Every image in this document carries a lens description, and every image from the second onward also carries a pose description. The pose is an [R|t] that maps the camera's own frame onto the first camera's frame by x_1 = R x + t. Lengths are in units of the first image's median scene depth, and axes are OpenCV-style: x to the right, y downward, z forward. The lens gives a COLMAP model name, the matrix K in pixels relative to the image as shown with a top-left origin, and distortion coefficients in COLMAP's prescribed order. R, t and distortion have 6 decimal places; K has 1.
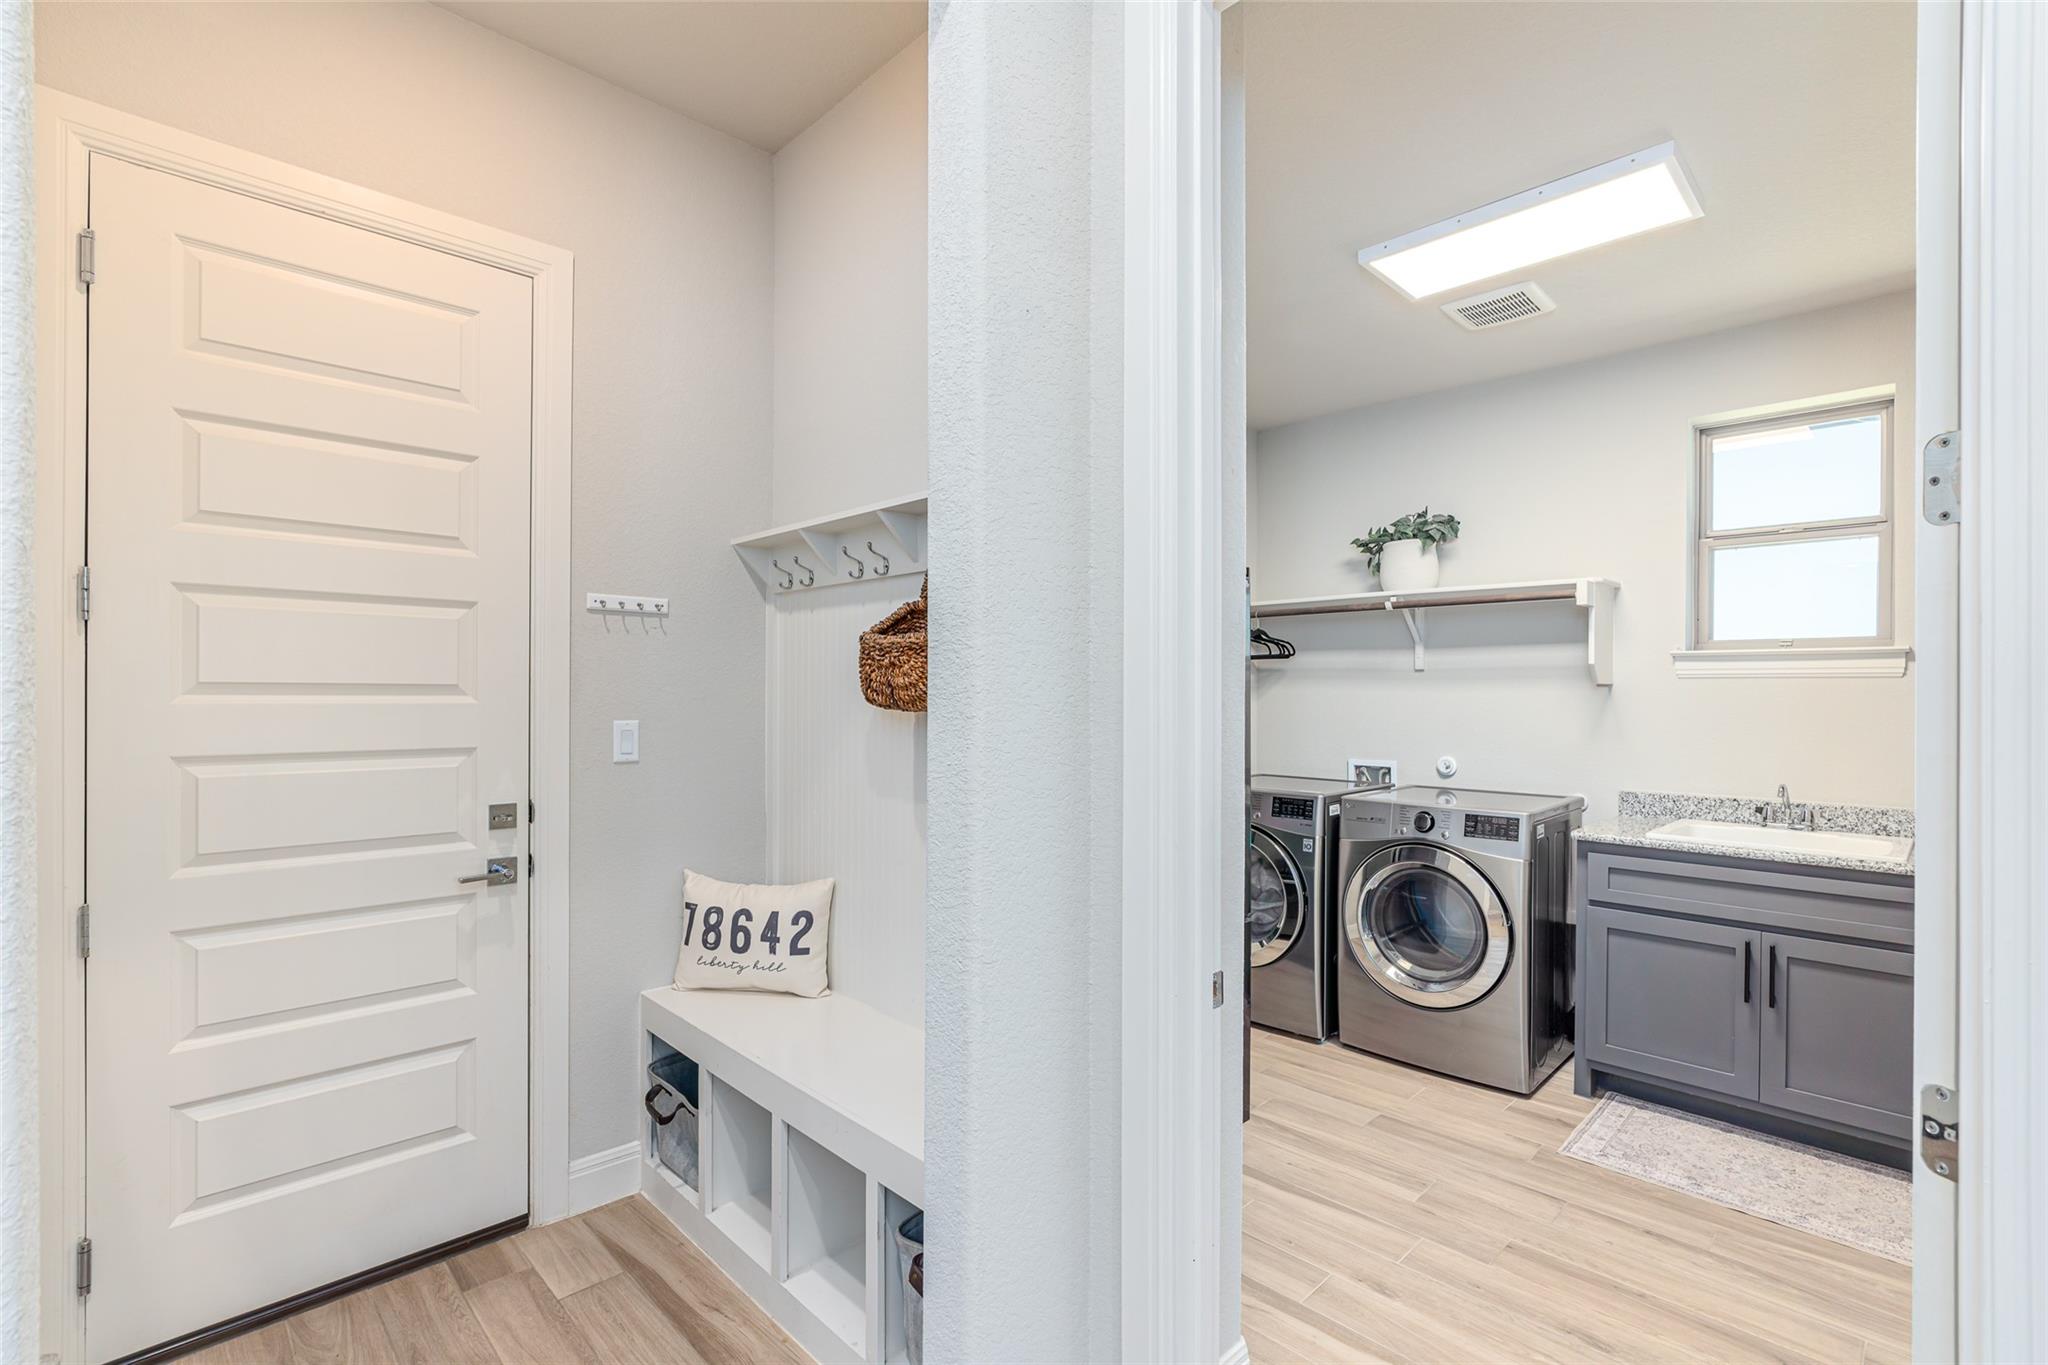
lens RADIAL K [[934.8, 0, 1024.8], [0, 934.8, 689.1], [0, 0, 1]] dist [-0.003905, -0.001191]
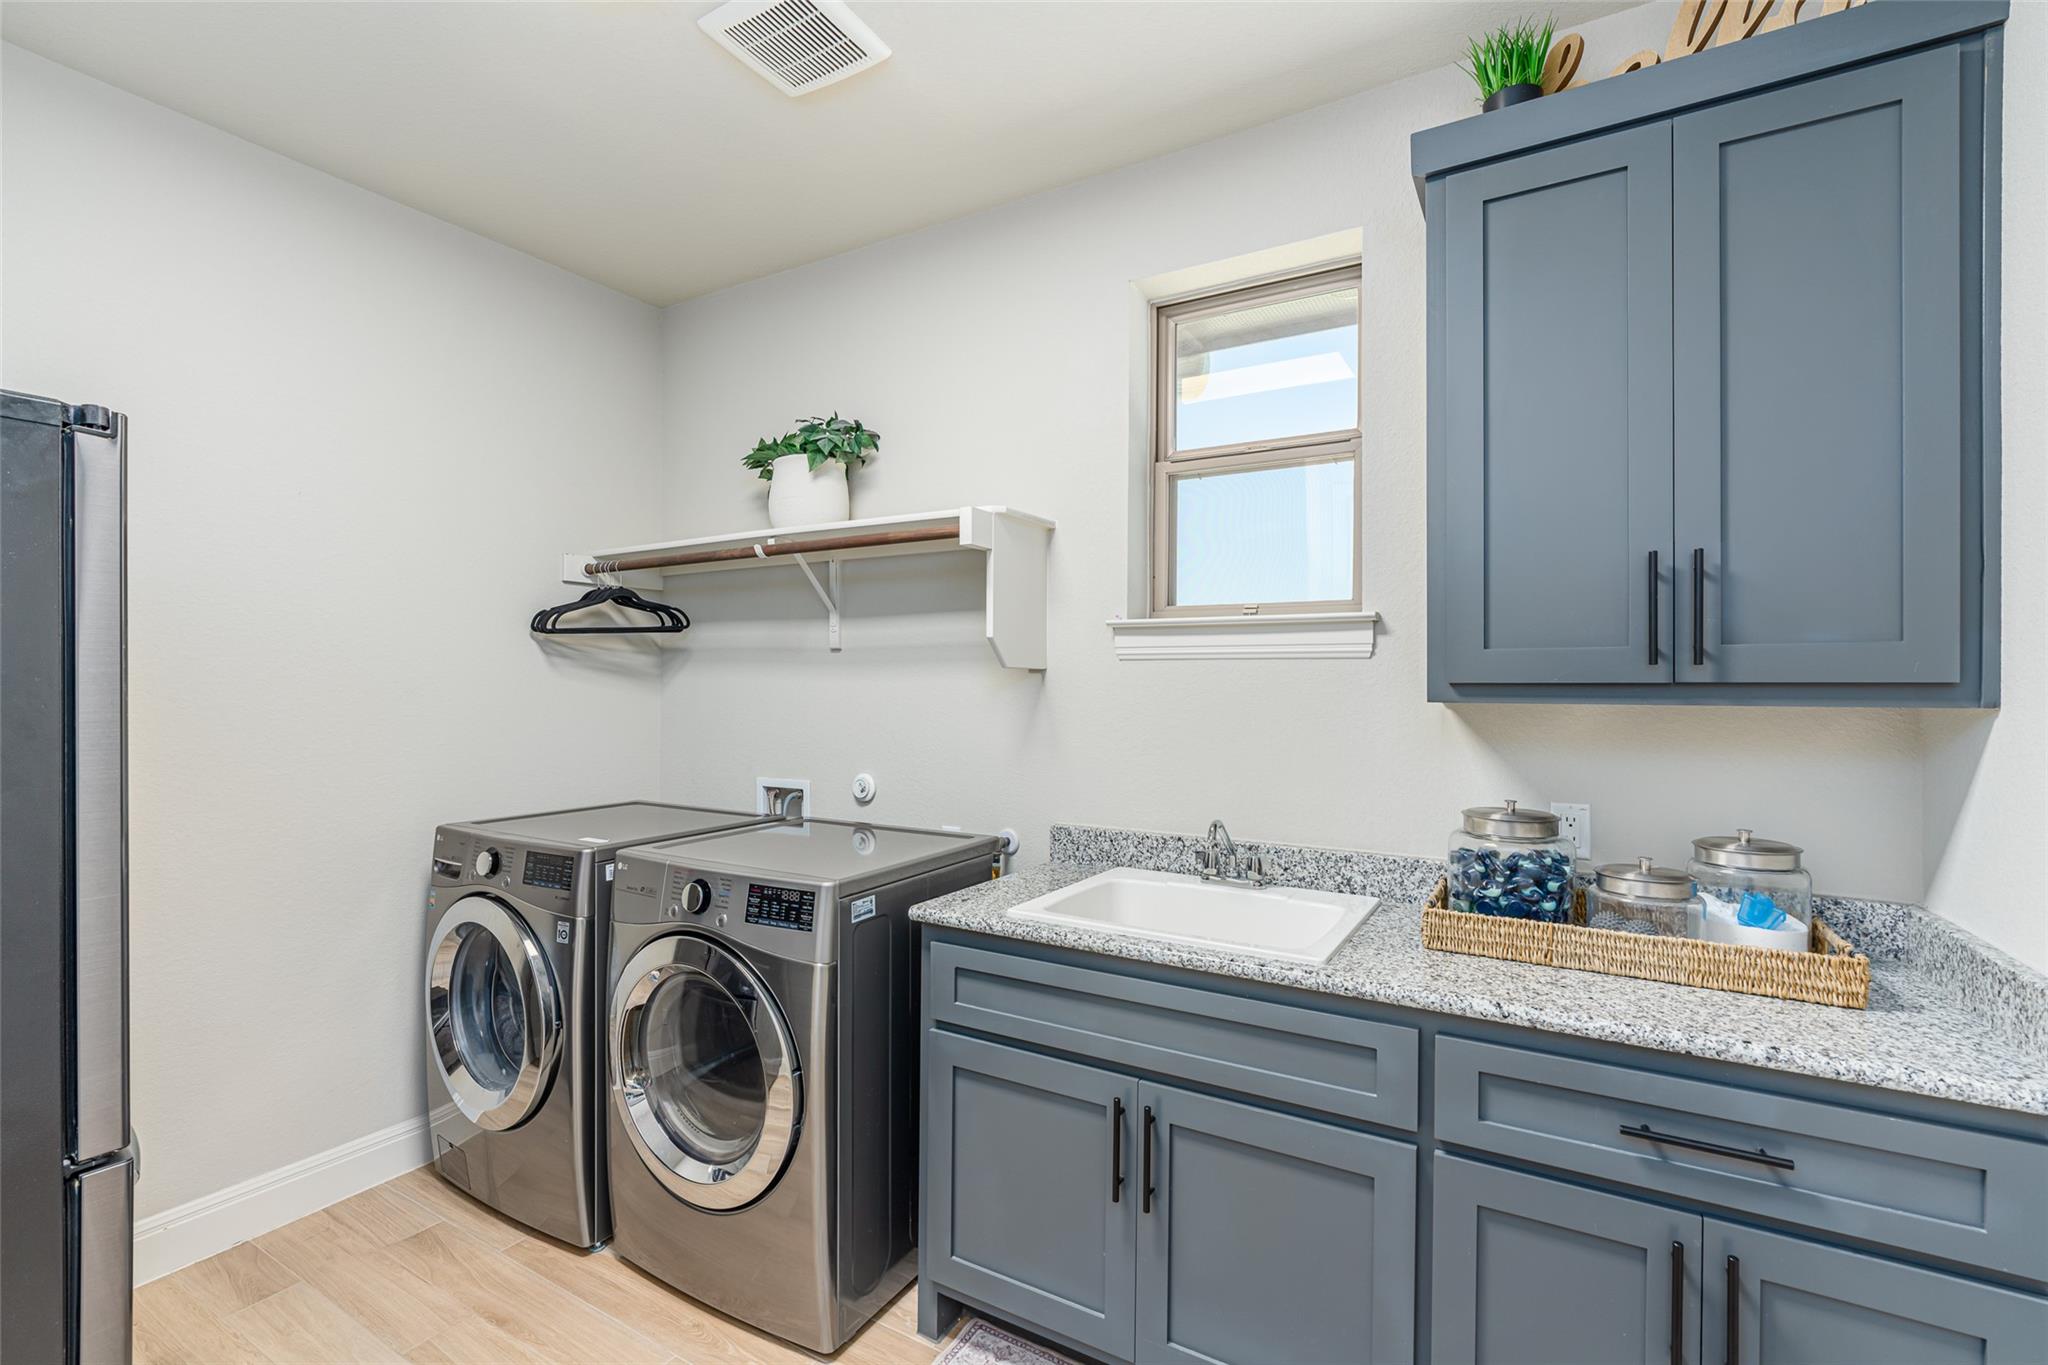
lens RADIAL K [[934.8, 0, 1017.1], [0, 934.8, 674.8], [0, 0, 1]] dist [-0.003905, -0.001191]
pose [[0.968840, 0.001291, 0.247683, 0.466521], [0.000098, 0.999984, -0.005593, 0.003095], [-0.247686, 0.005443, 0.968825, 0.359808]]
